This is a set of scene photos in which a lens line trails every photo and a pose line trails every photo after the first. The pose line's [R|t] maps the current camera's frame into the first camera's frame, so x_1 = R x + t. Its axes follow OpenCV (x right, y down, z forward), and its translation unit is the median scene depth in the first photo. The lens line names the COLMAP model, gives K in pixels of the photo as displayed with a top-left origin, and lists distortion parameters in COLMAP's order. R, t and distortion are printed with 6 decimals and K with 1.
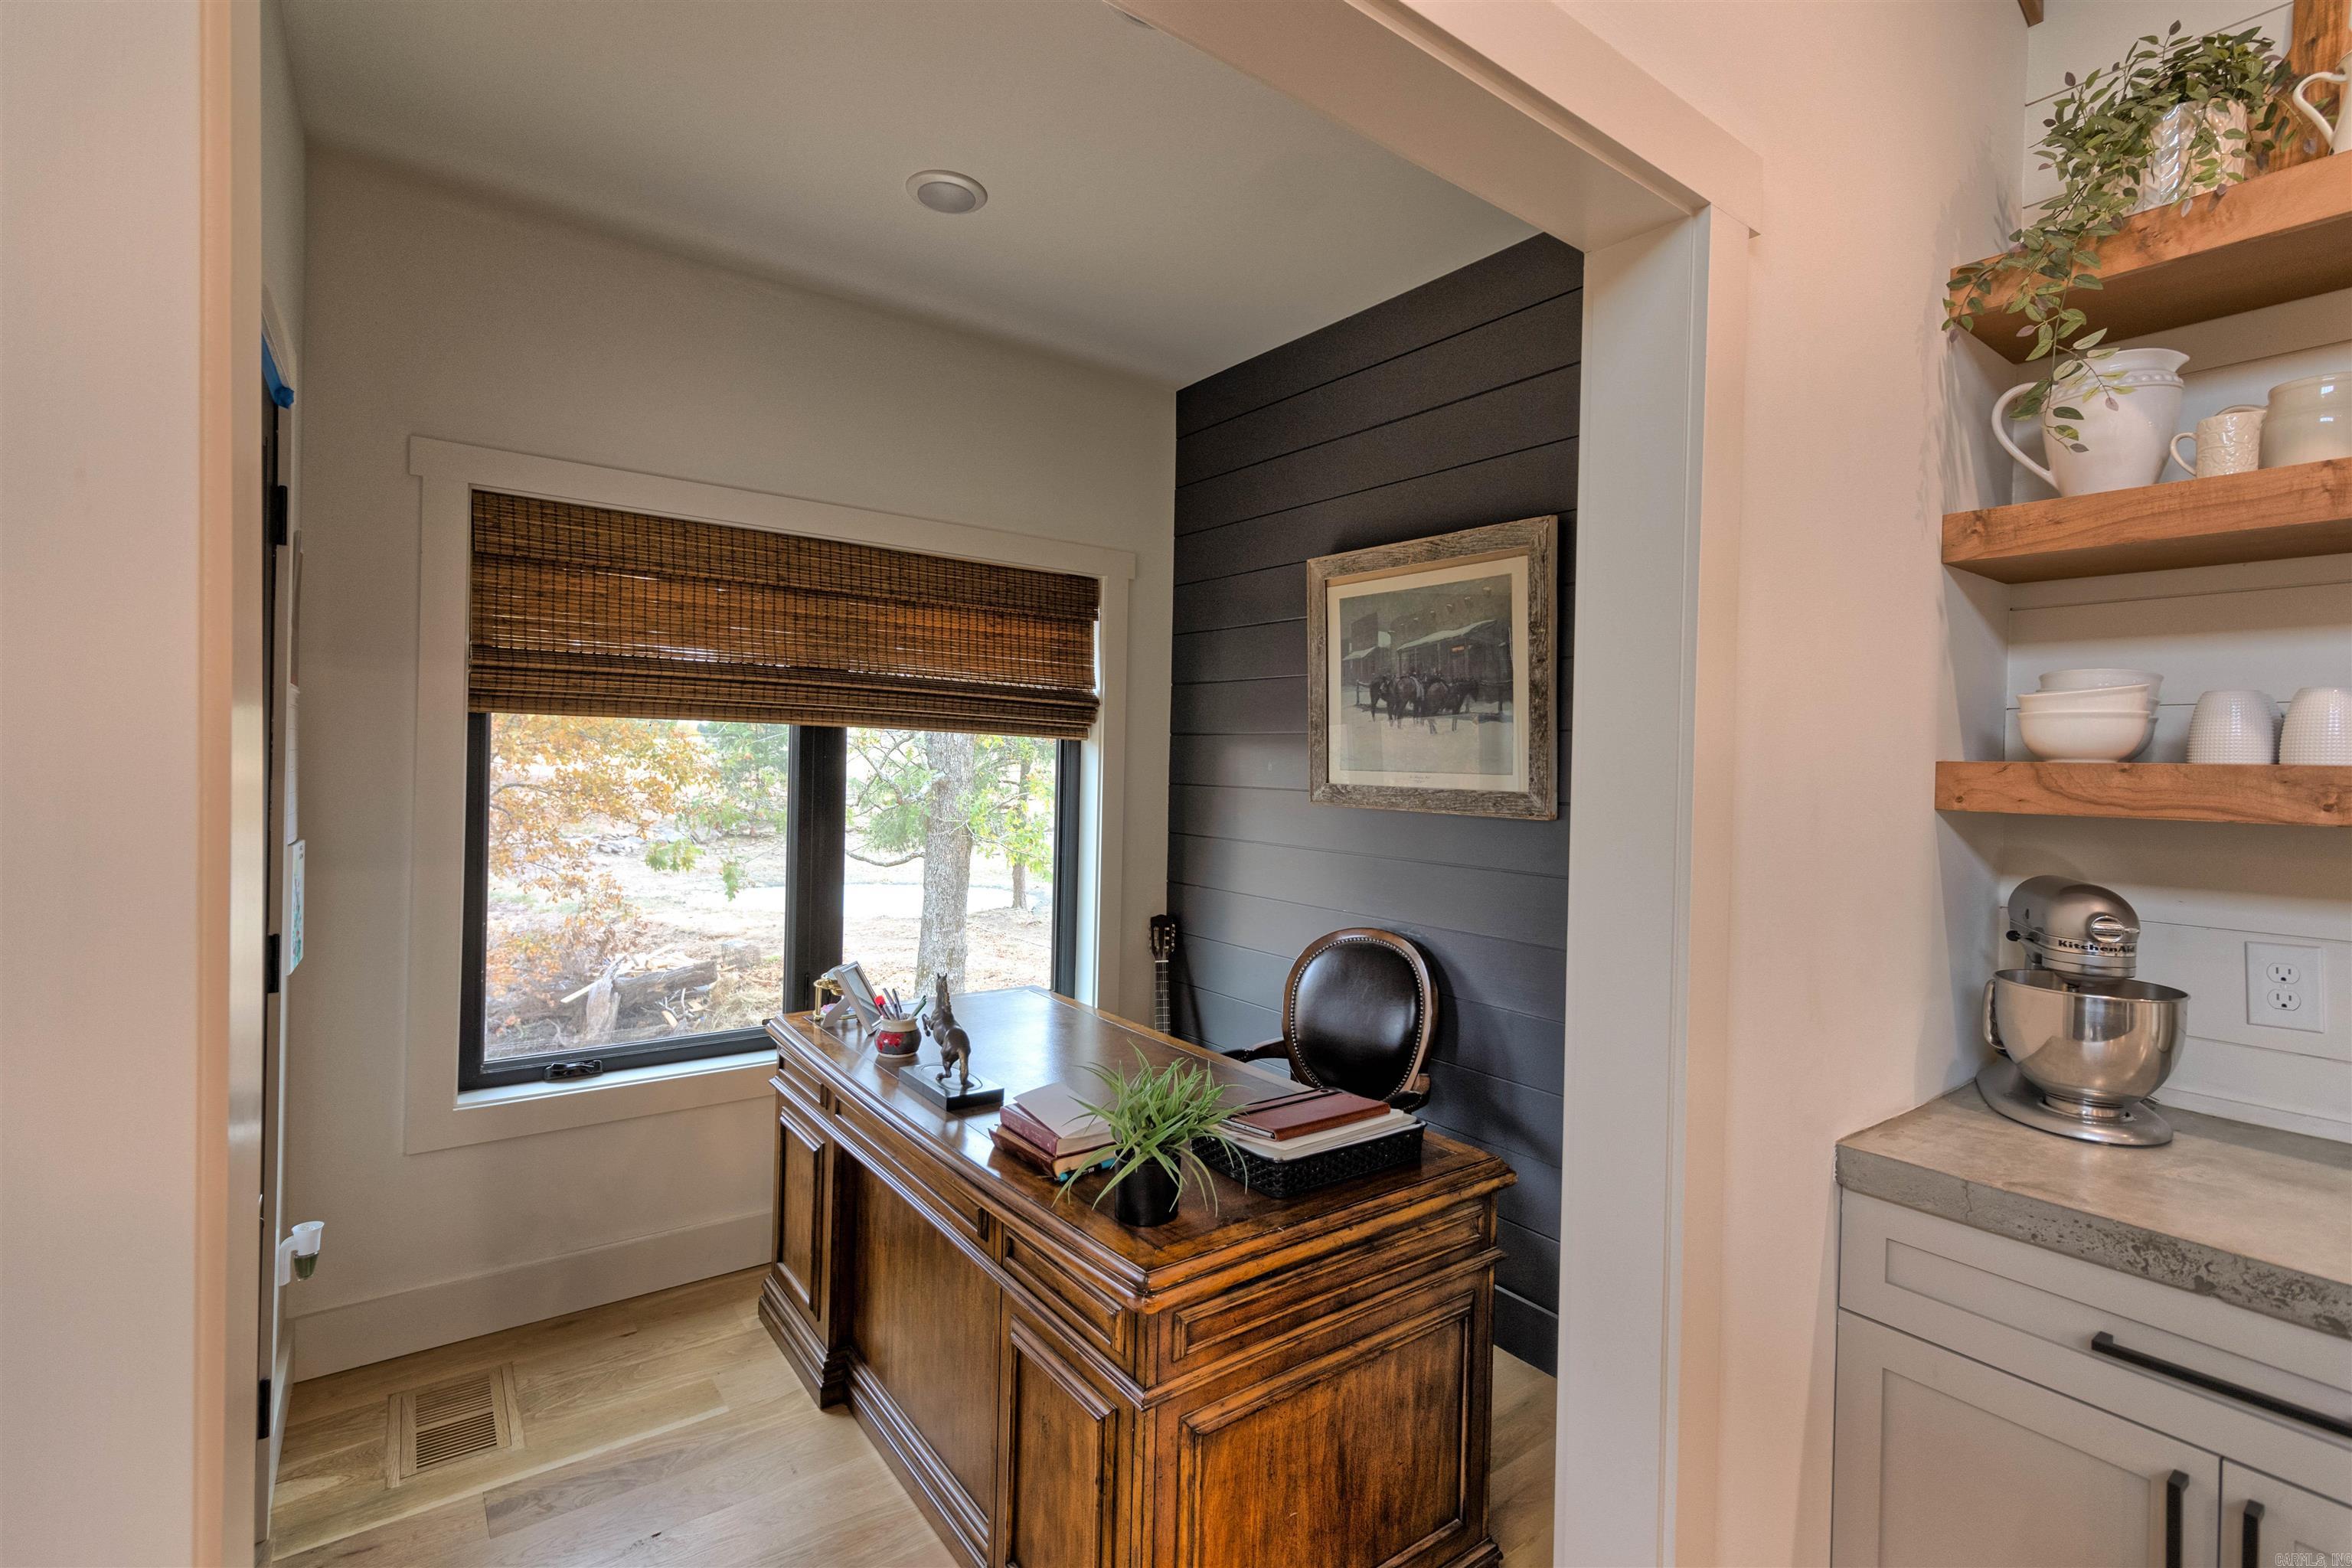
lens RADIAL K [[1072.8, 0, 1164.6], [0, 1072.8, 775.4], [0, 0, 1]] dist [0.000830, 0.002508]
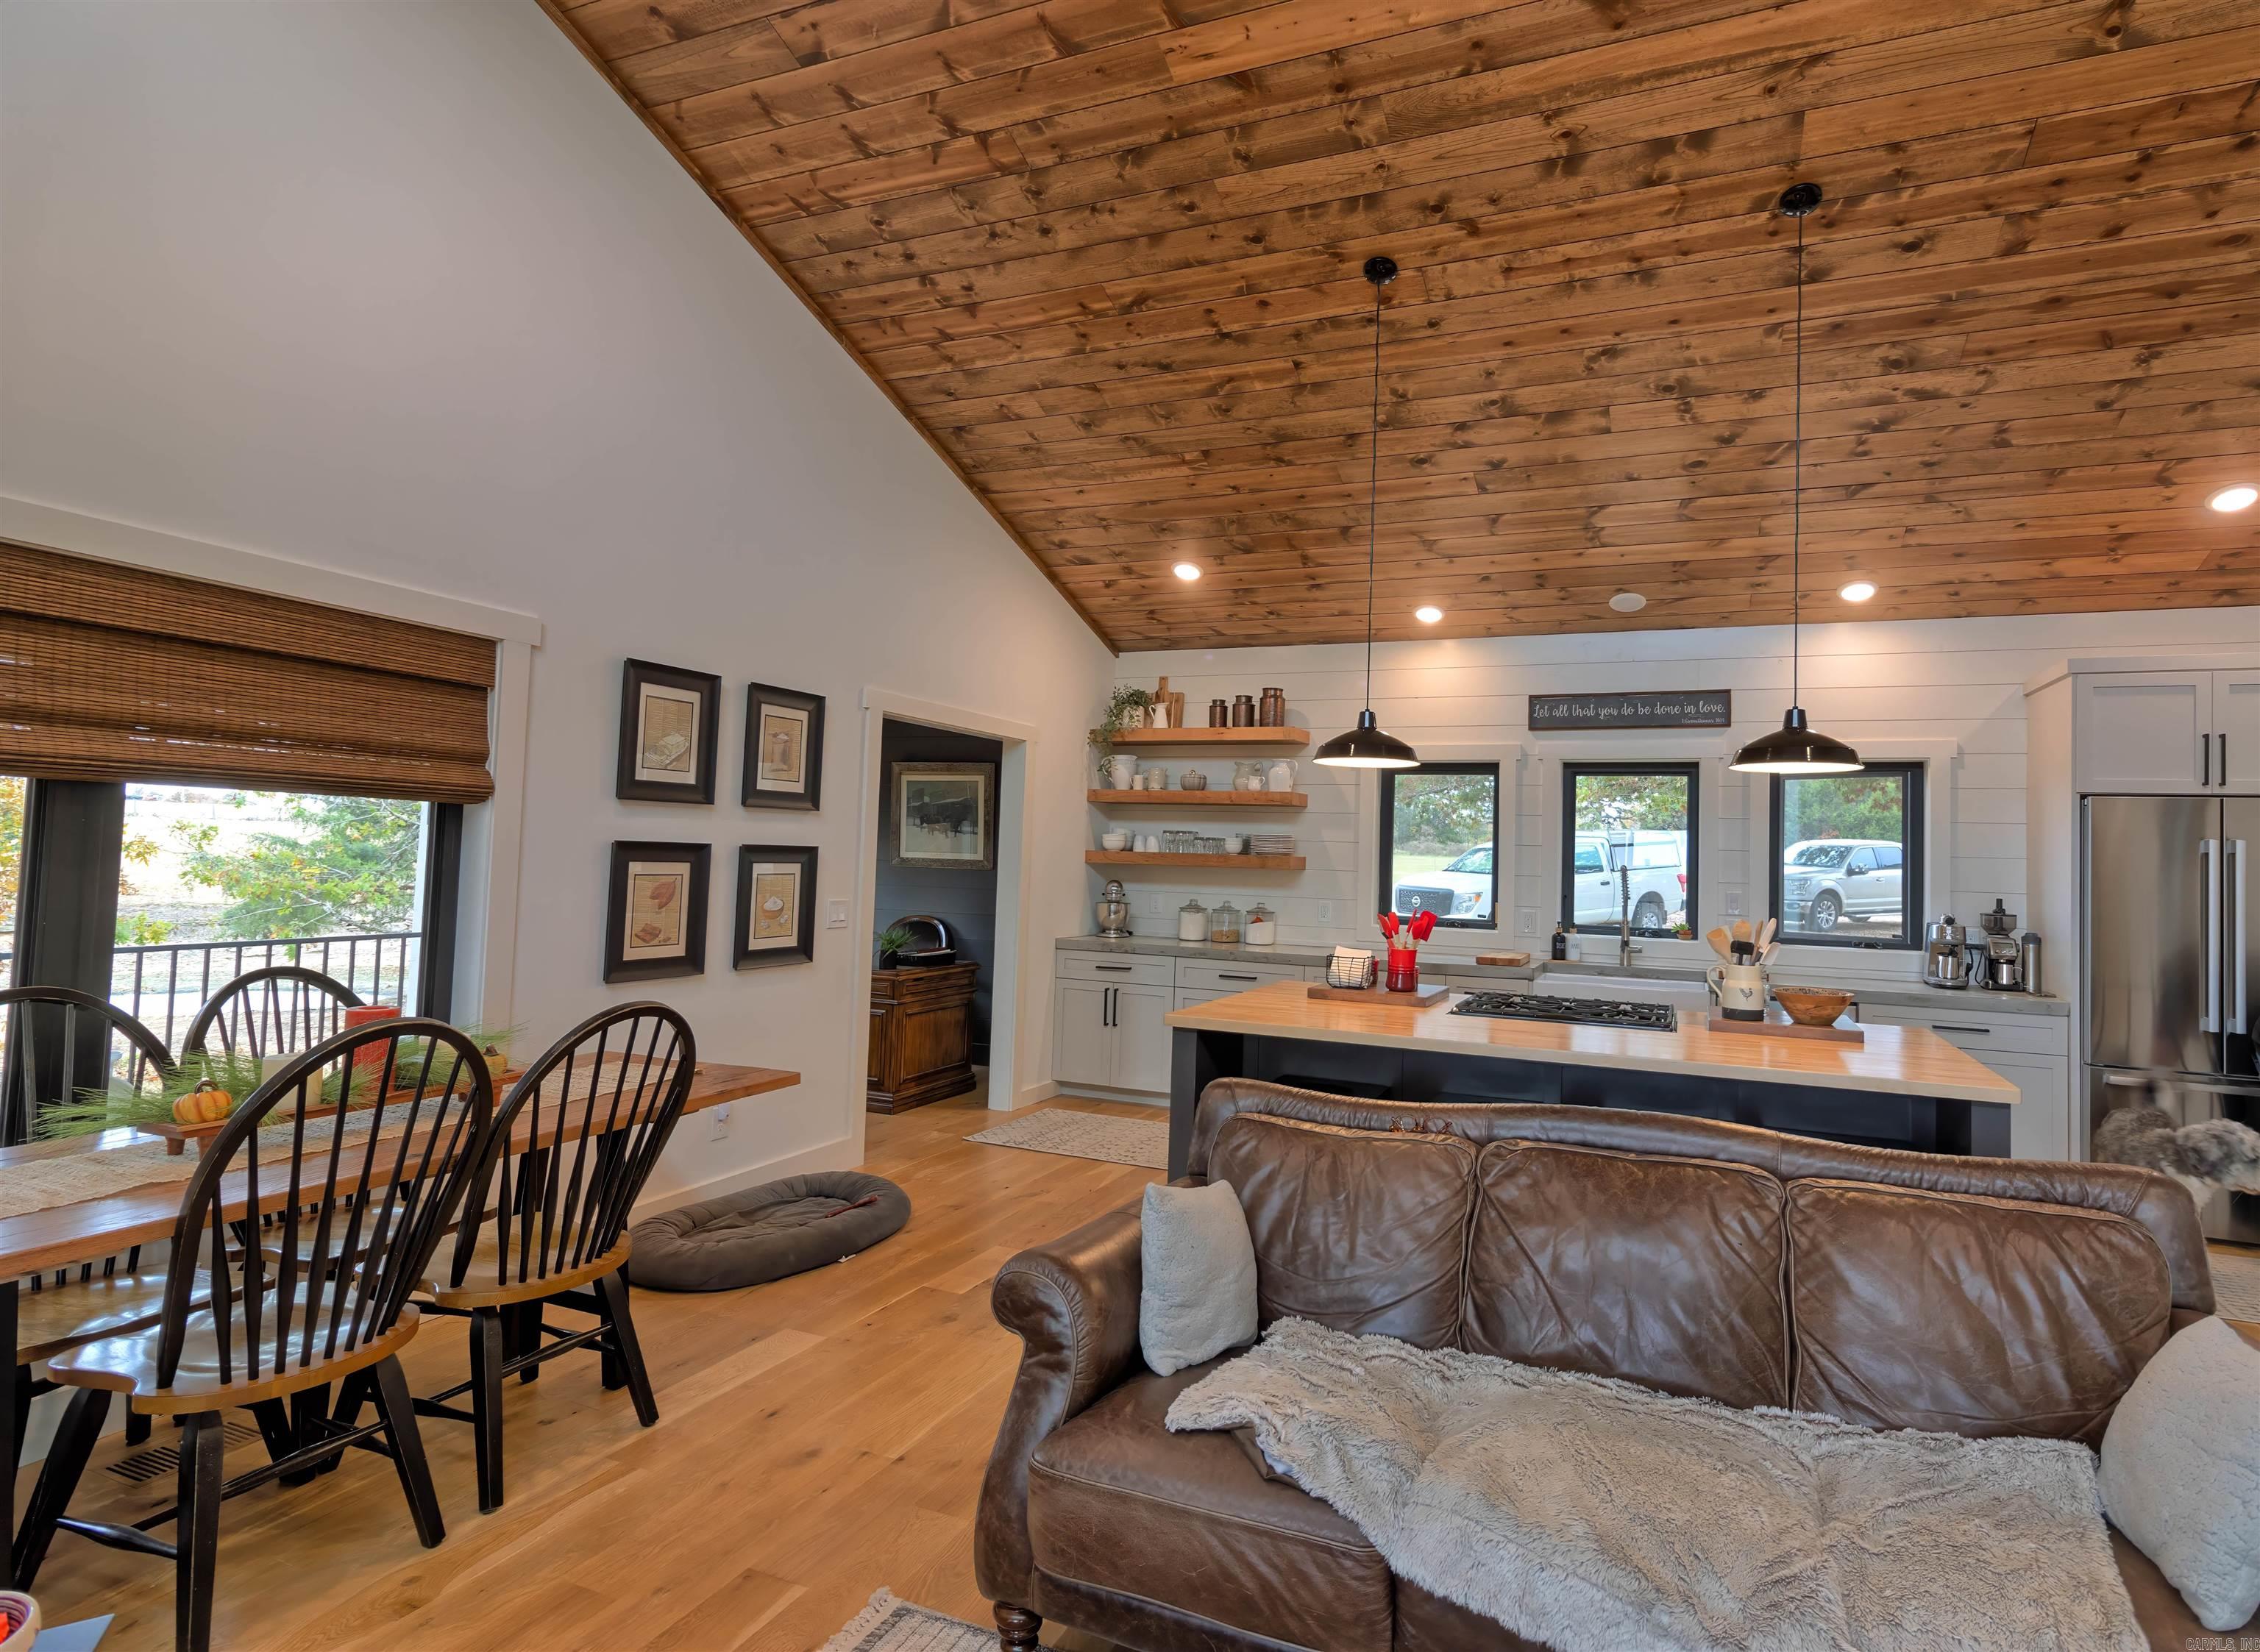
lens RADIAL K [[1131.2, 0, 1247.7], [0, 1131.2, 809.8], [0, 0, 1]] dist [0.004650, 0.000541]
pose [[0.832719, 0.026196, 0.553076, -0.713057], [-0.002761, 0.999064, -0.043163, 0.010250], [-0.553689, 0.034416, 0.832012, -1.817866]]
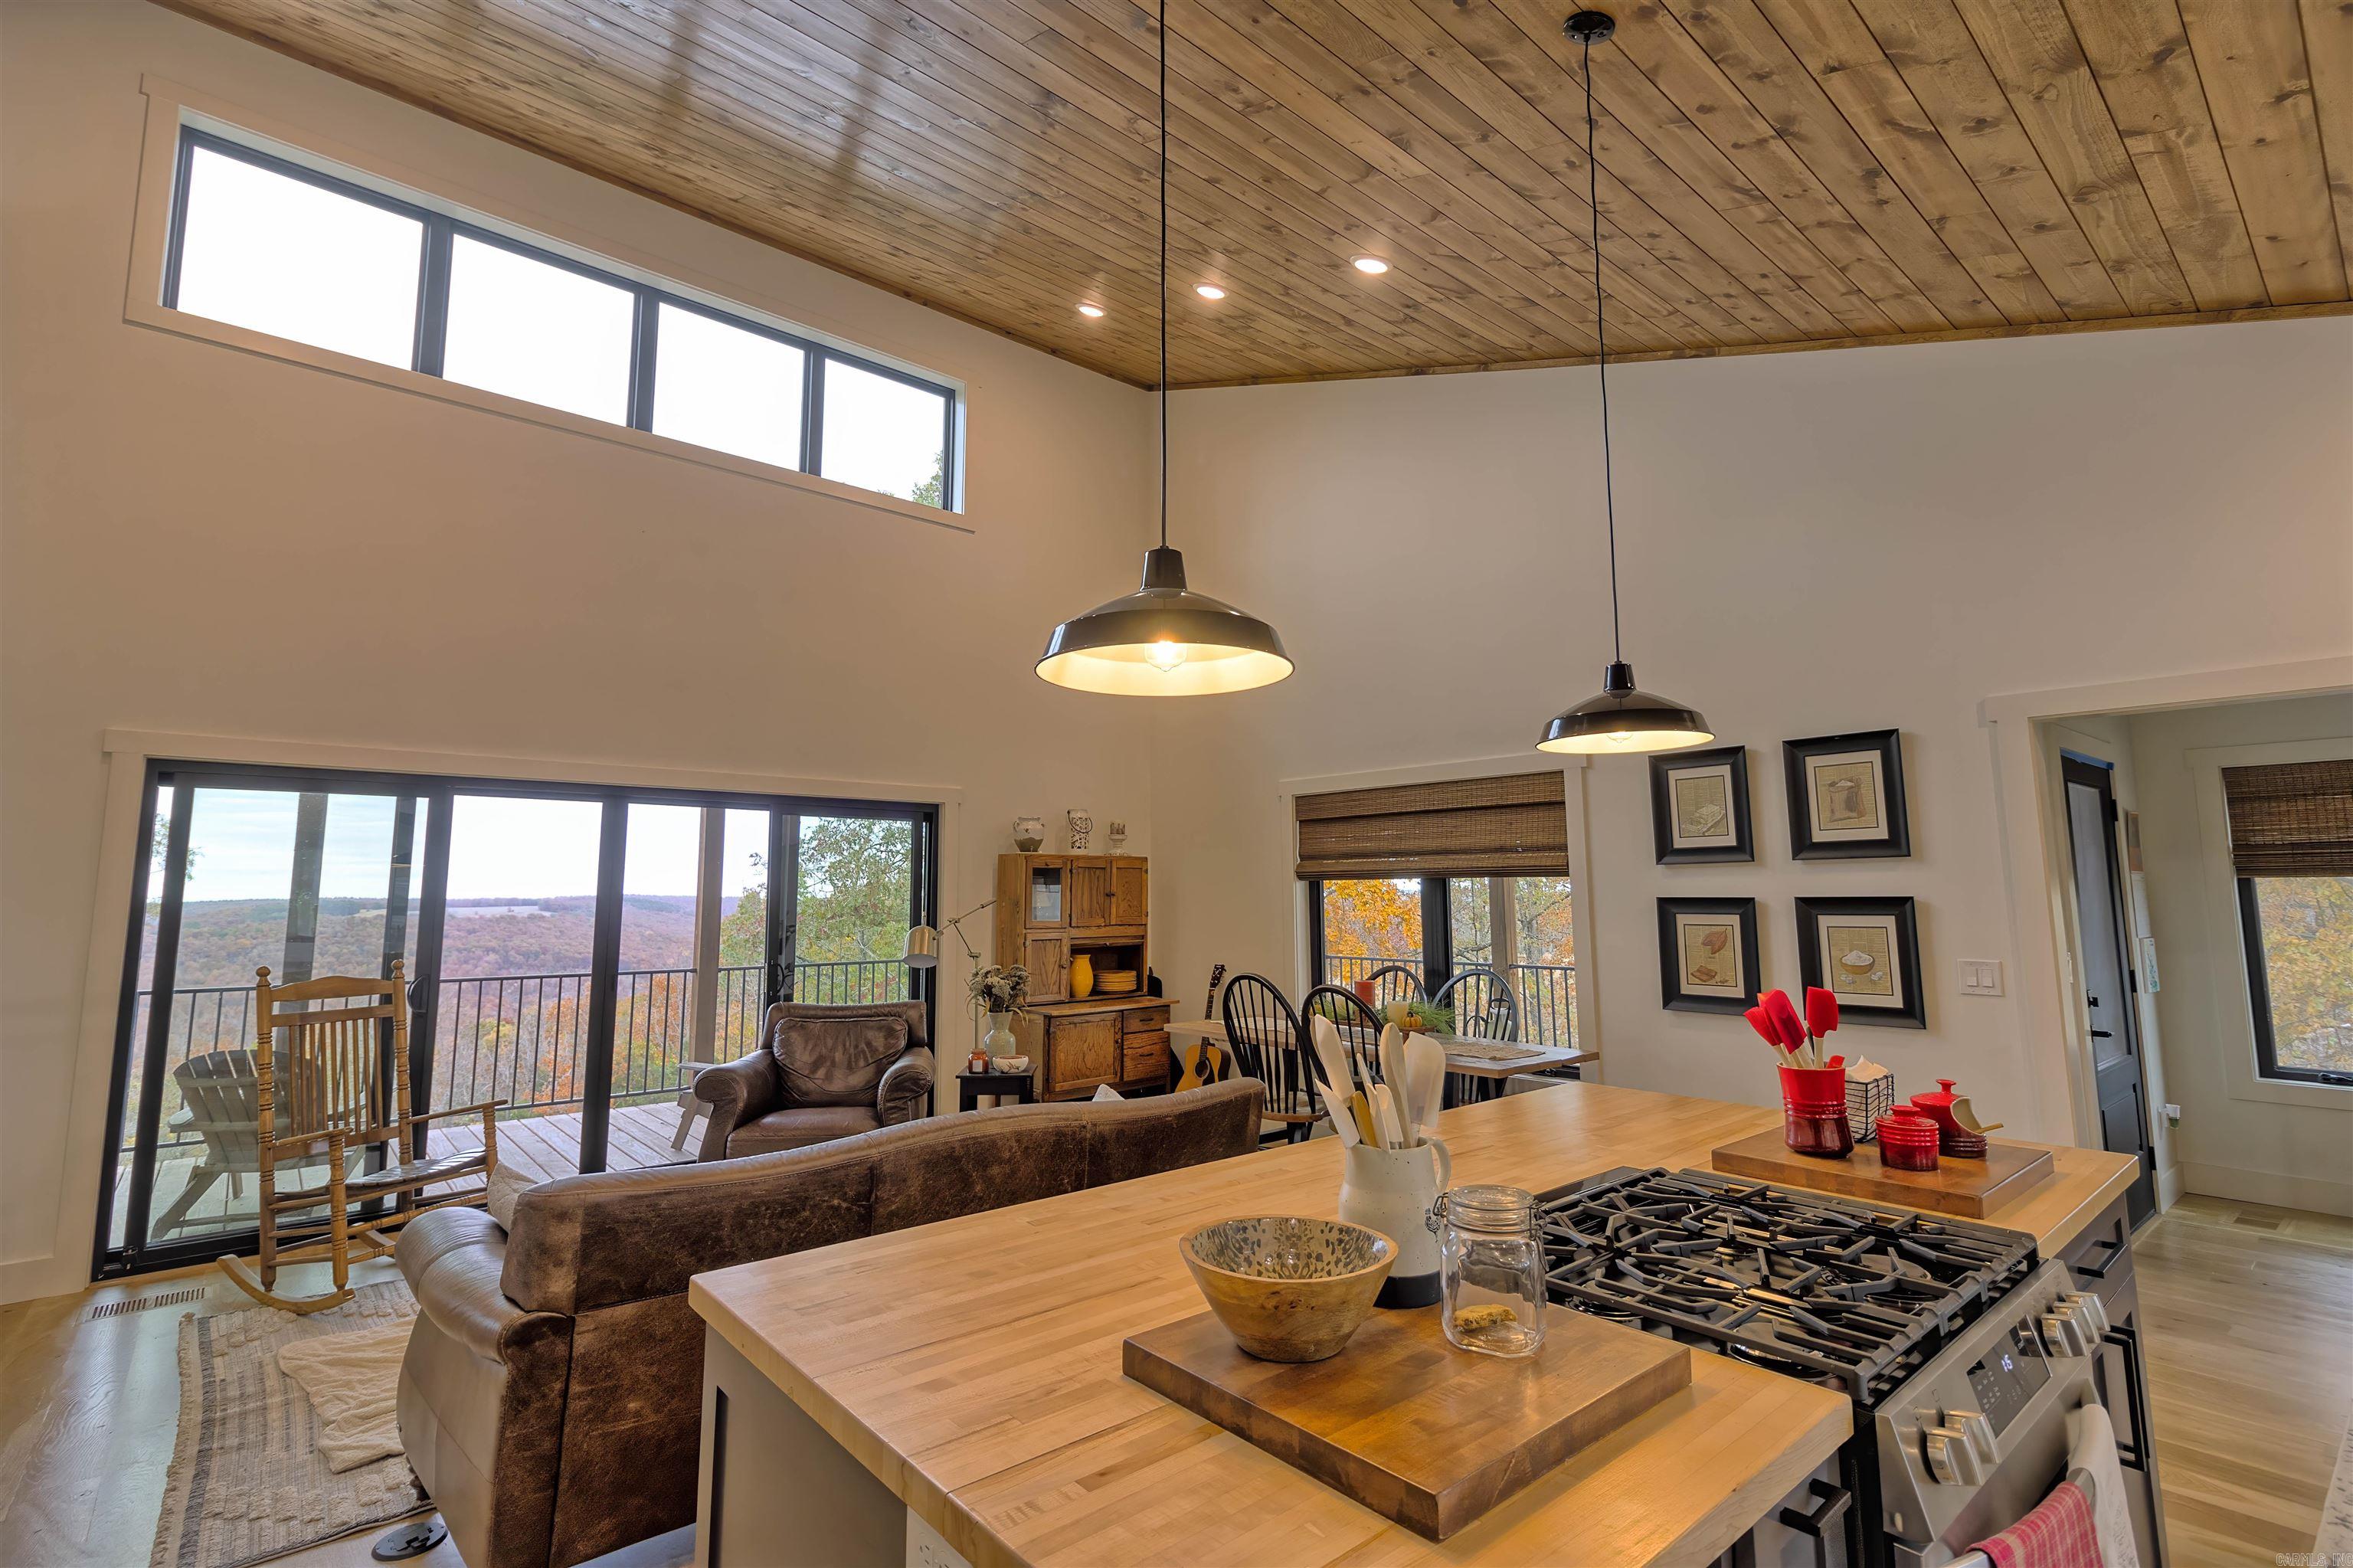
lens RADIAL K [[1073.3, 0, 1183.9], [0, 1073.3, 762.5], [0, 0, 1]] dist [0.000830, 0.002508]
pose [[0.099675, -0.145564, -0.984315, 1.131834], [-0.007566, 0.989102, -0.147038, 0.036187], [0.994991, 0.022104, 0.097488, -1.118058]]
